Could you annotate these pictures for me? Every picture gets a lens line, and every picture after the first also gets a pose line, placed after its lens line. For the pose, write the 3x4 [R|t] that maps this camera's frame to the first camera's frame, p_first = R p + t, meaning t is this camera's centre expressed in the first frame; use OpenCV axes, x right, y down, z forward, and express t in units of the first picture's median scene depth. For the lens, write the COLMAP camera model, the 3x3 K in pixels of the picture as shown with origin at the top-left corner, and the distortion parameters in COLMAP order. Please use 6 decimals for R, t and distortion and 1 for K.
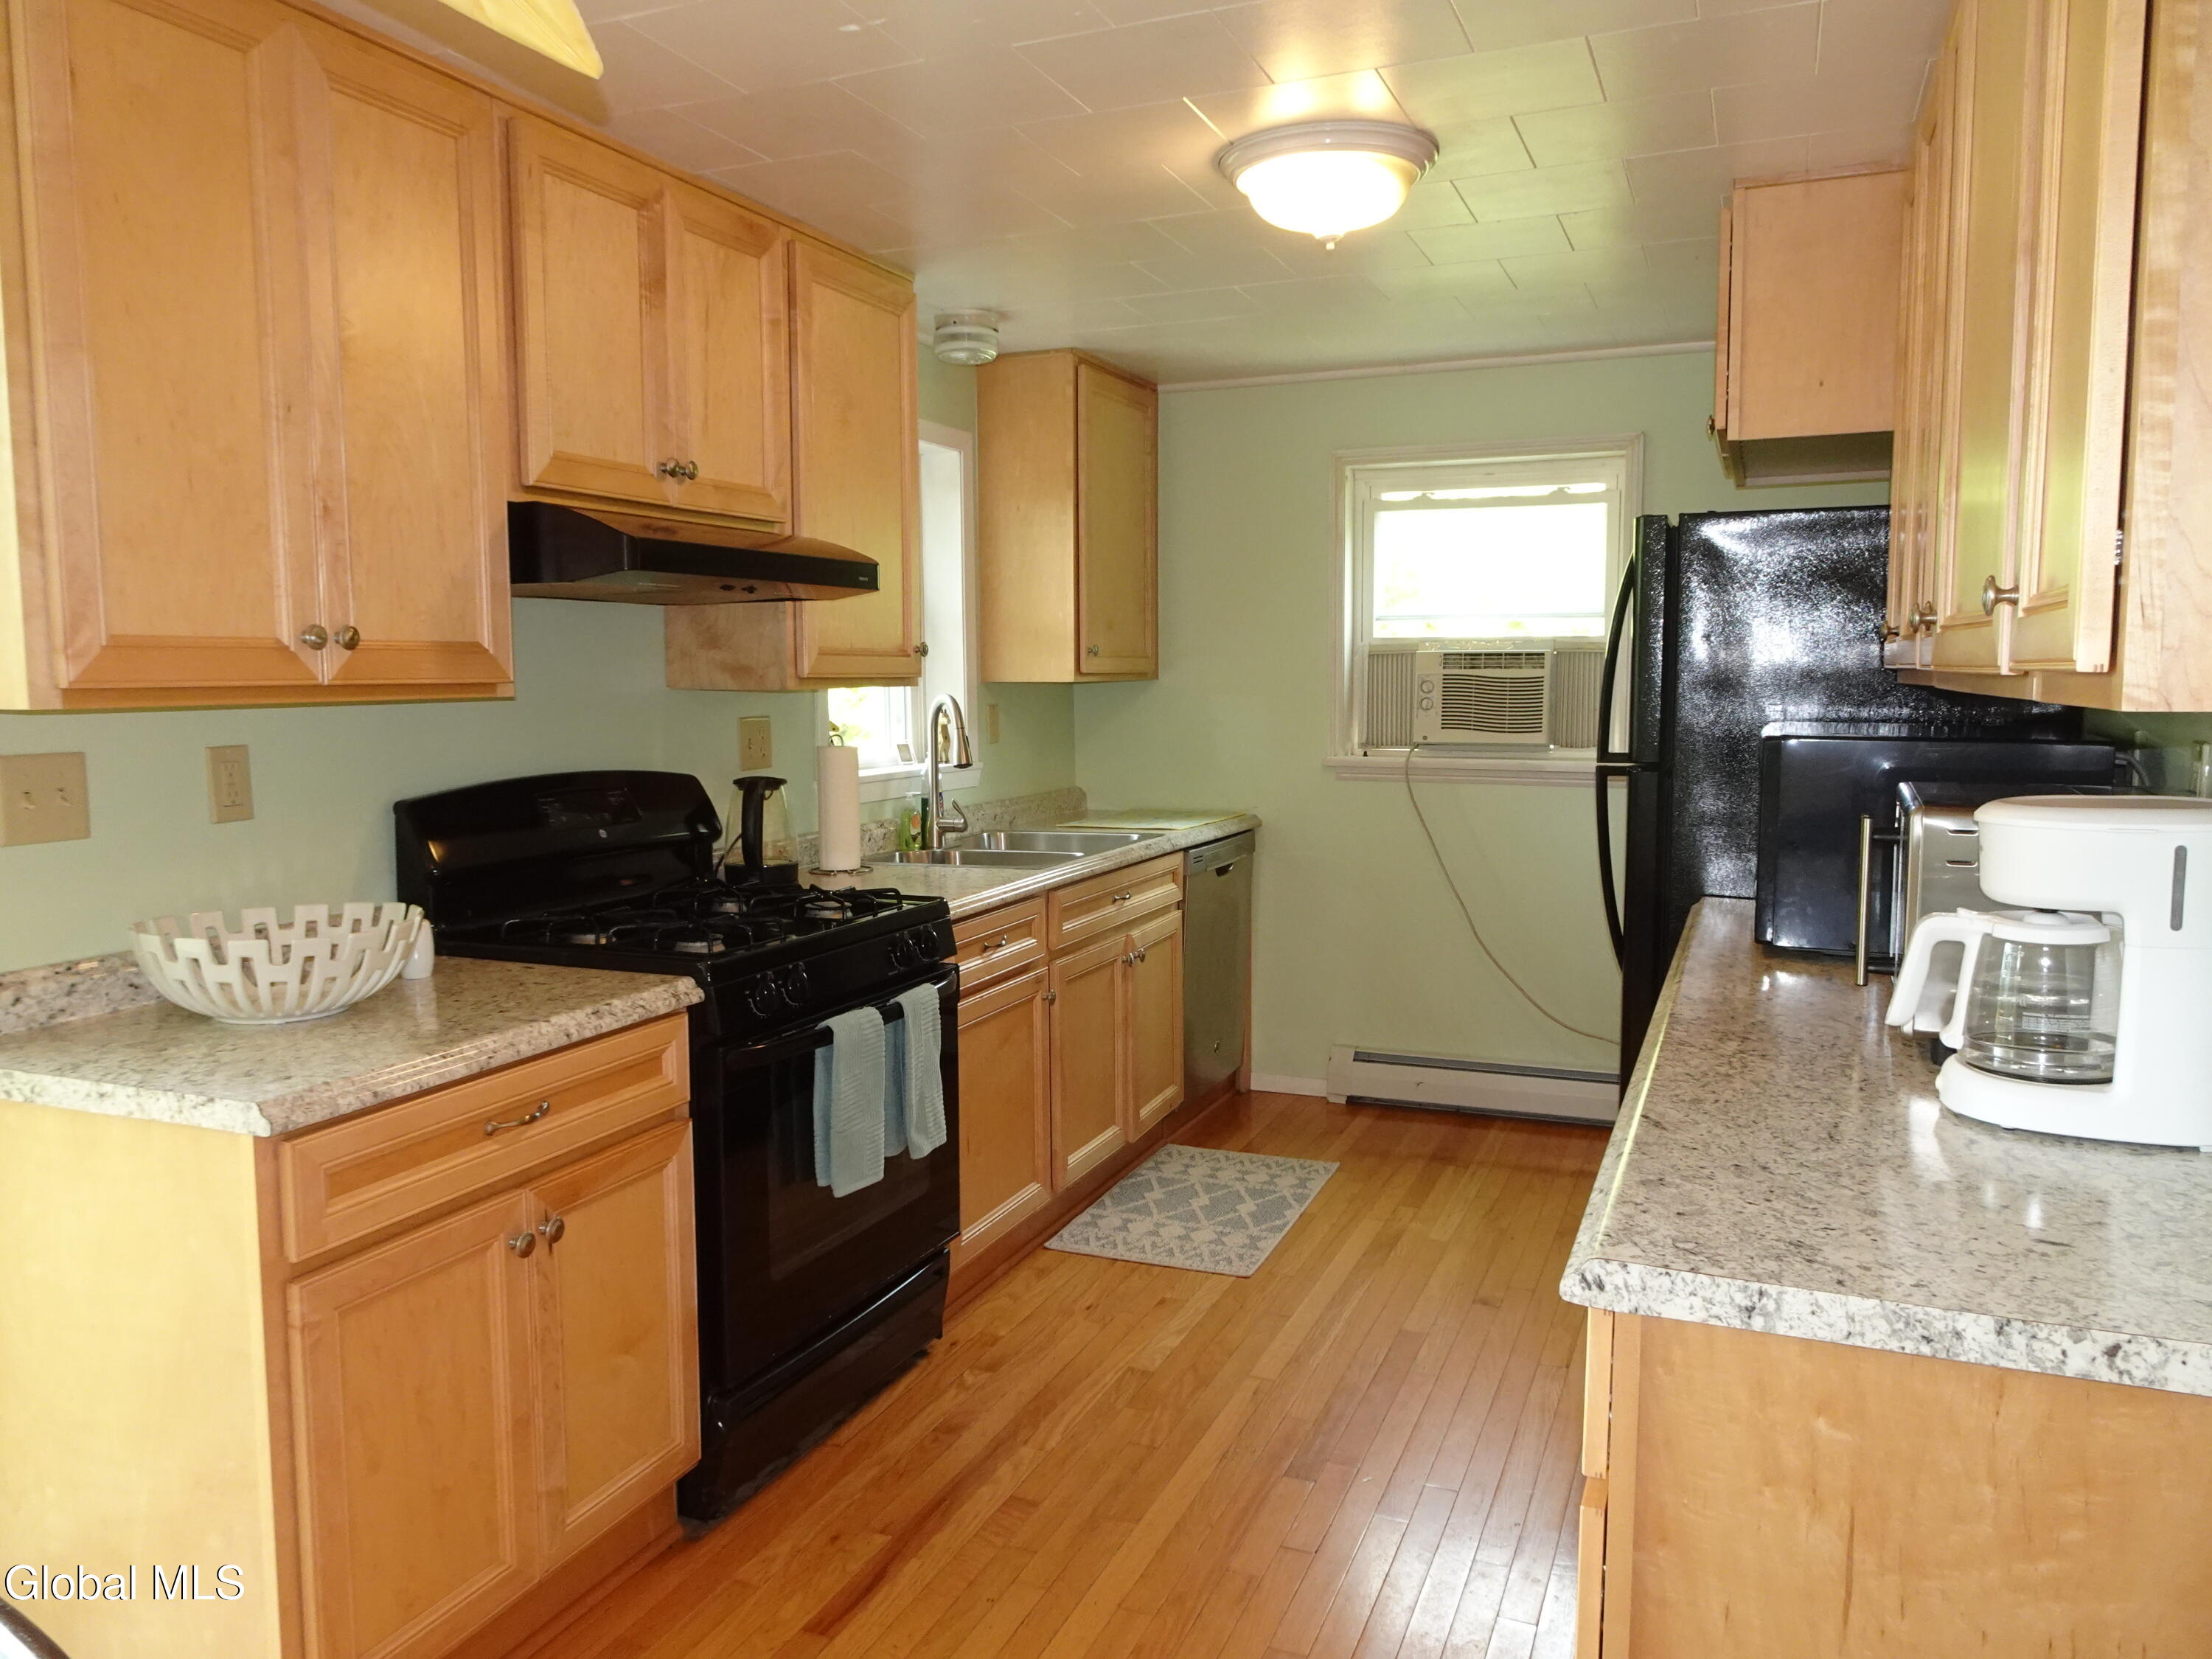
lens RADIAL K [[1586.7, 0, 1097.6], [0, 1586.7, 808.2], [0, 0, 1]] dist [0.000812, -0.001612]
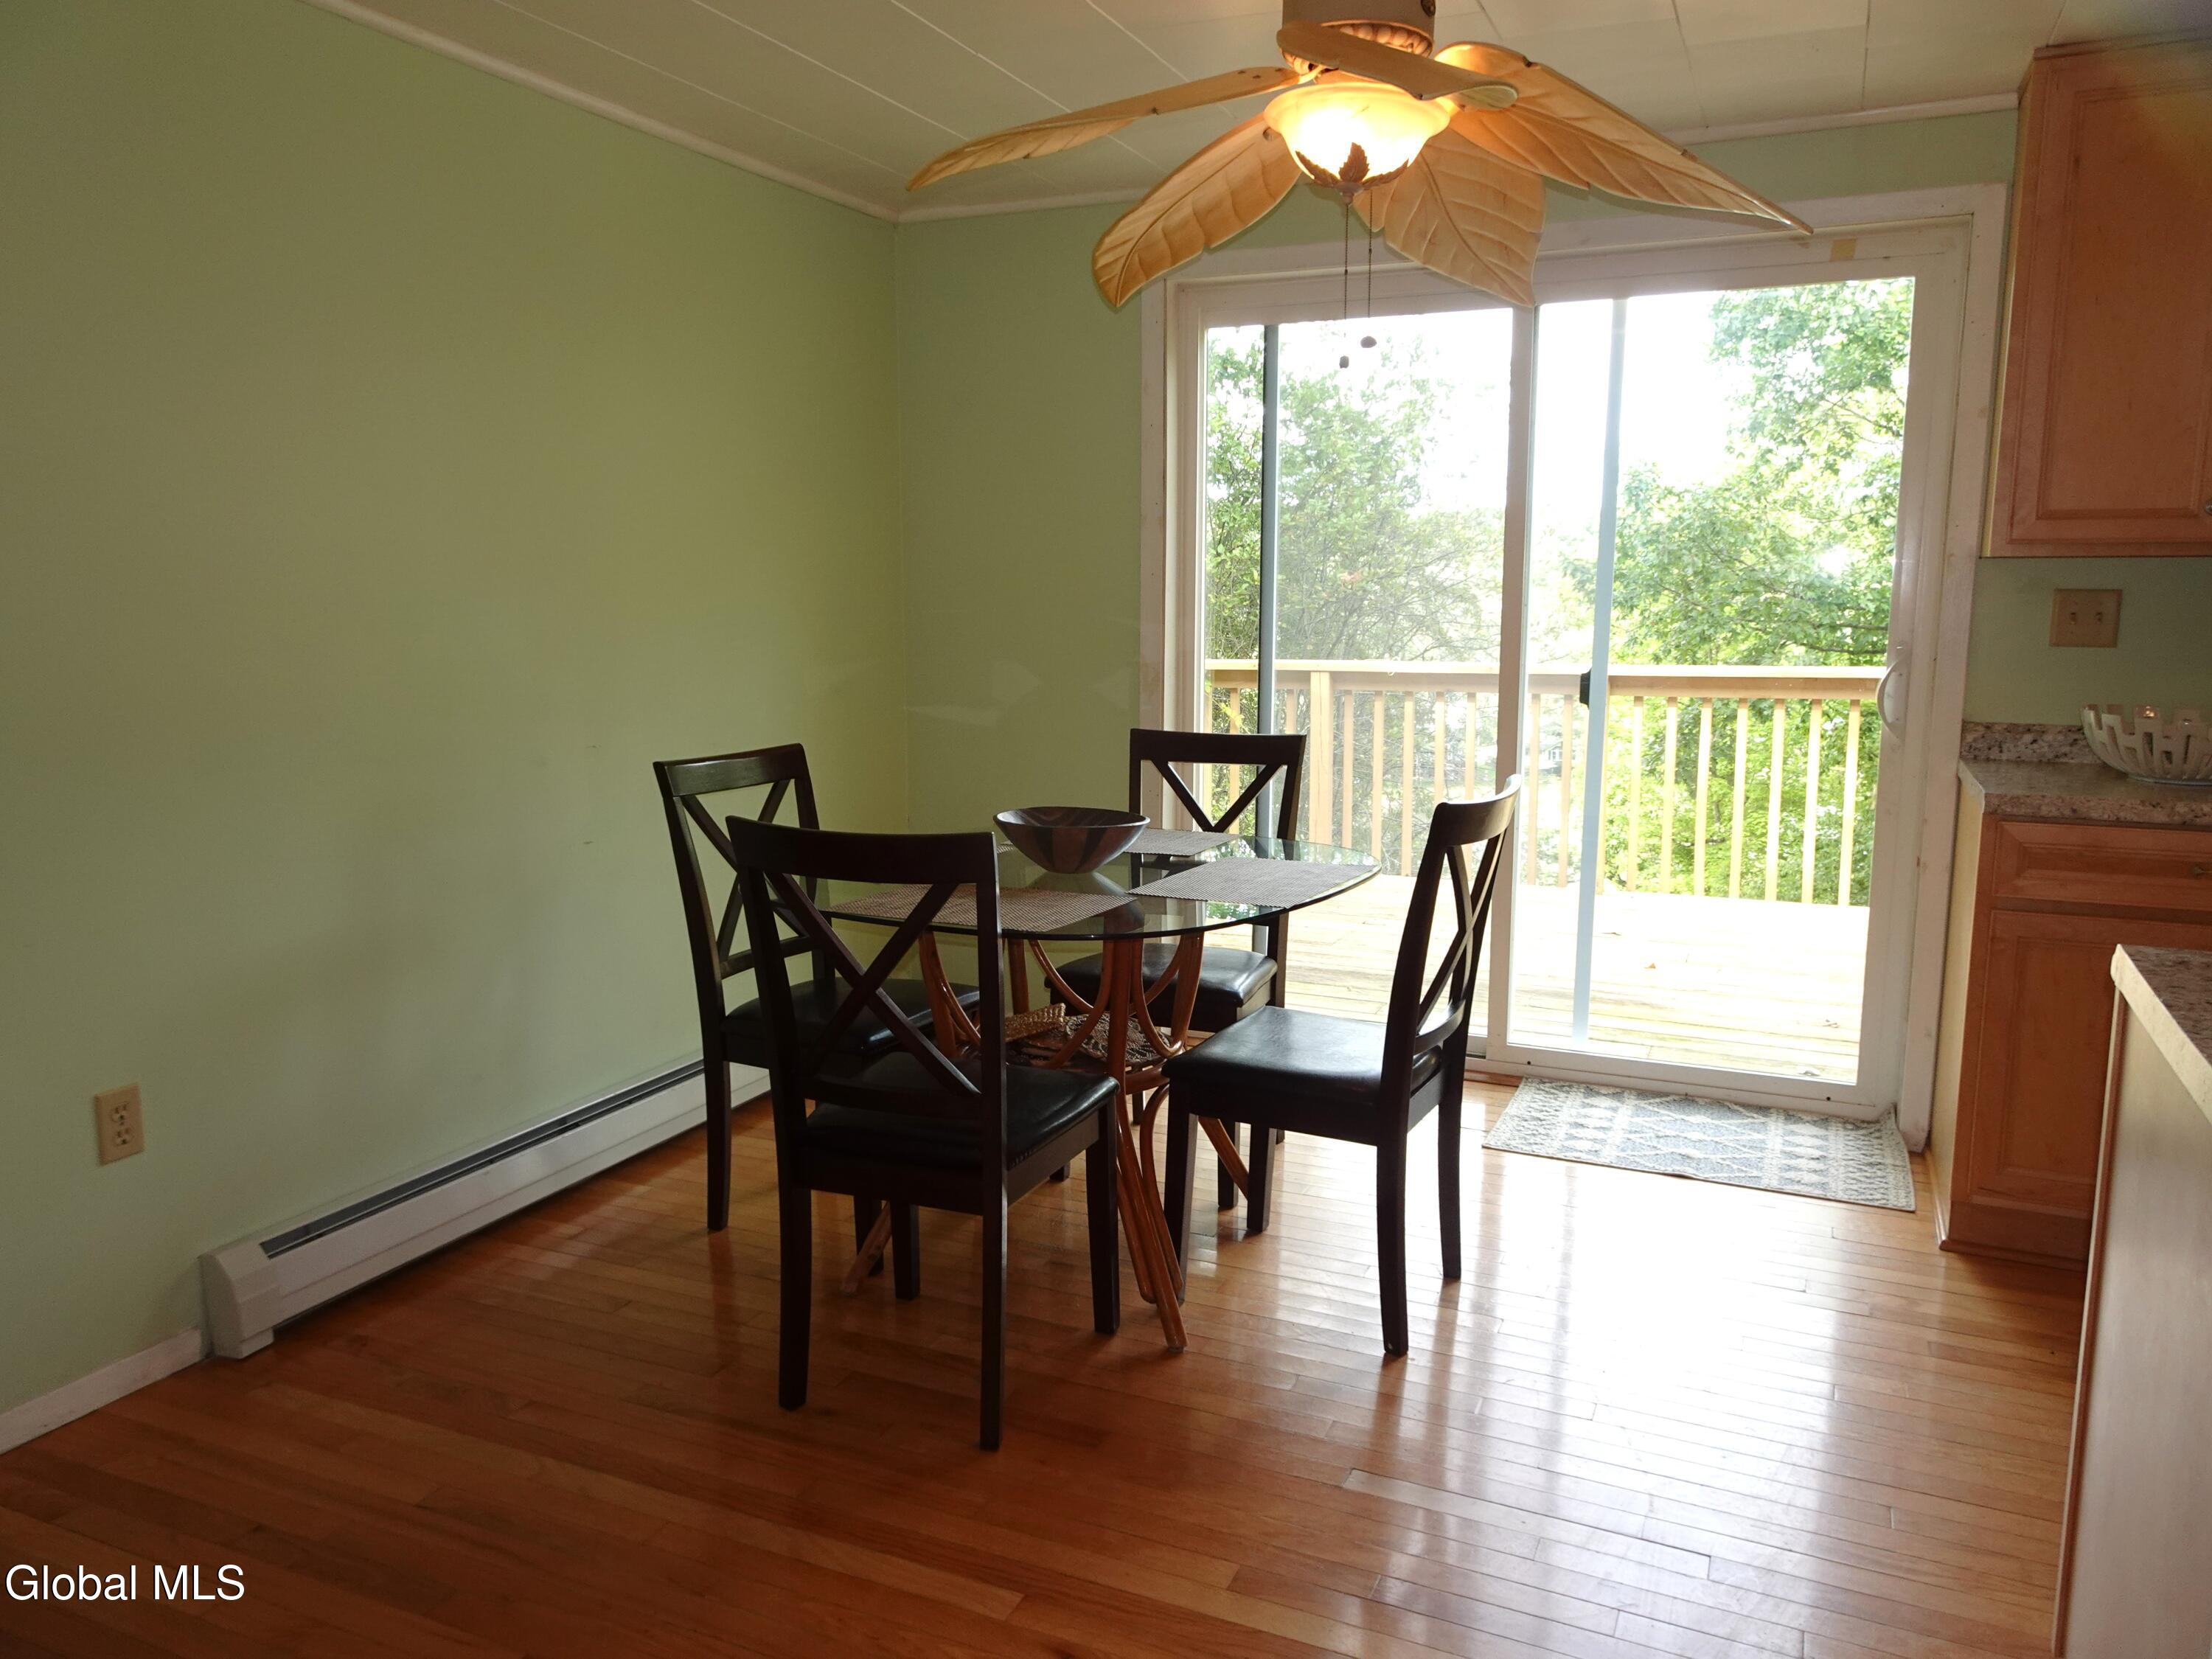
lens RADIAL K [[1586.7, 0, 1097.6], [0, 1586.7, 808.2], [0, 0, 1]] dist [0.000812, -0.001612]
pose [[-0.028636, 0.140922, -0.989606, 0.559444], [-0.093076, 0.985335, 0.143007, 0.026982], [0.995247, 0.096204, -0.015099, 0.047668]]
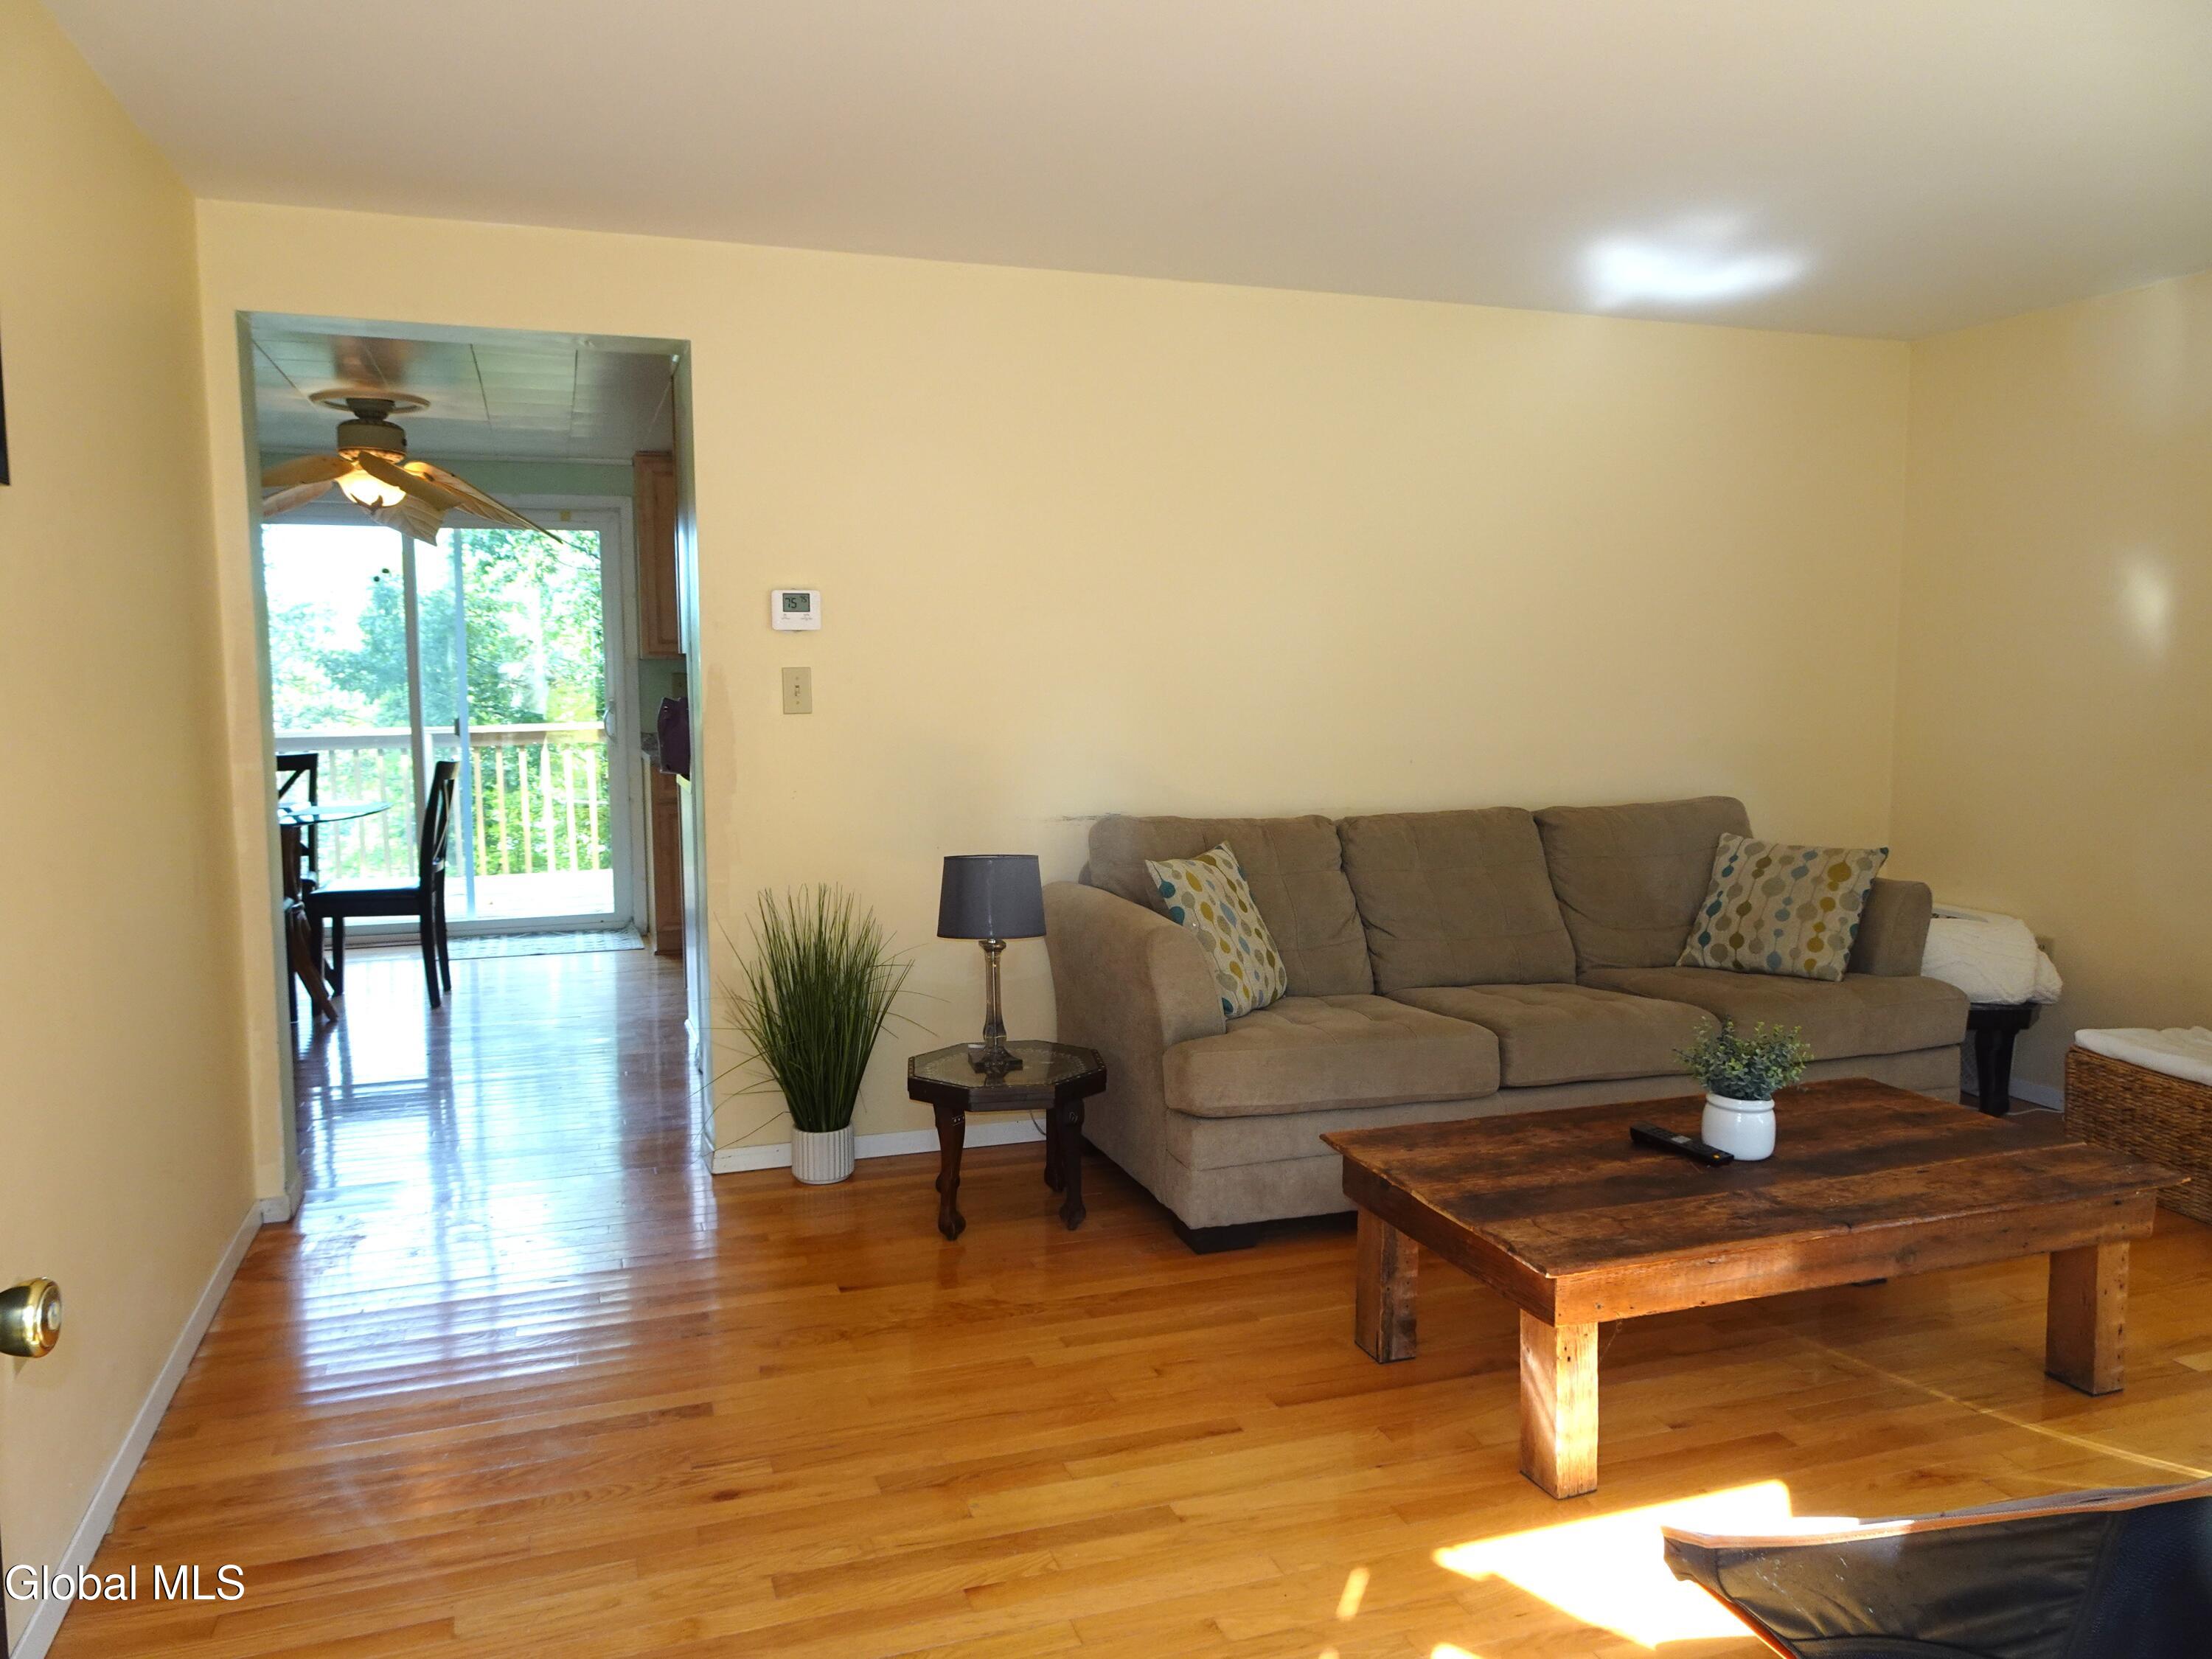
lens RADIAL K [[1586.7, 0, 1097.6], [0, 1586.7, 808.2], [0, 0, 1]] dist [0.000812, -0.001612]
pose [[0.671535, 0.055713, -0.738875, 1.612926], [-0.053474, 0.998213, 0.026667, 0.077066], [0.739041, 0.021603, 0.673314, -0.445447]]
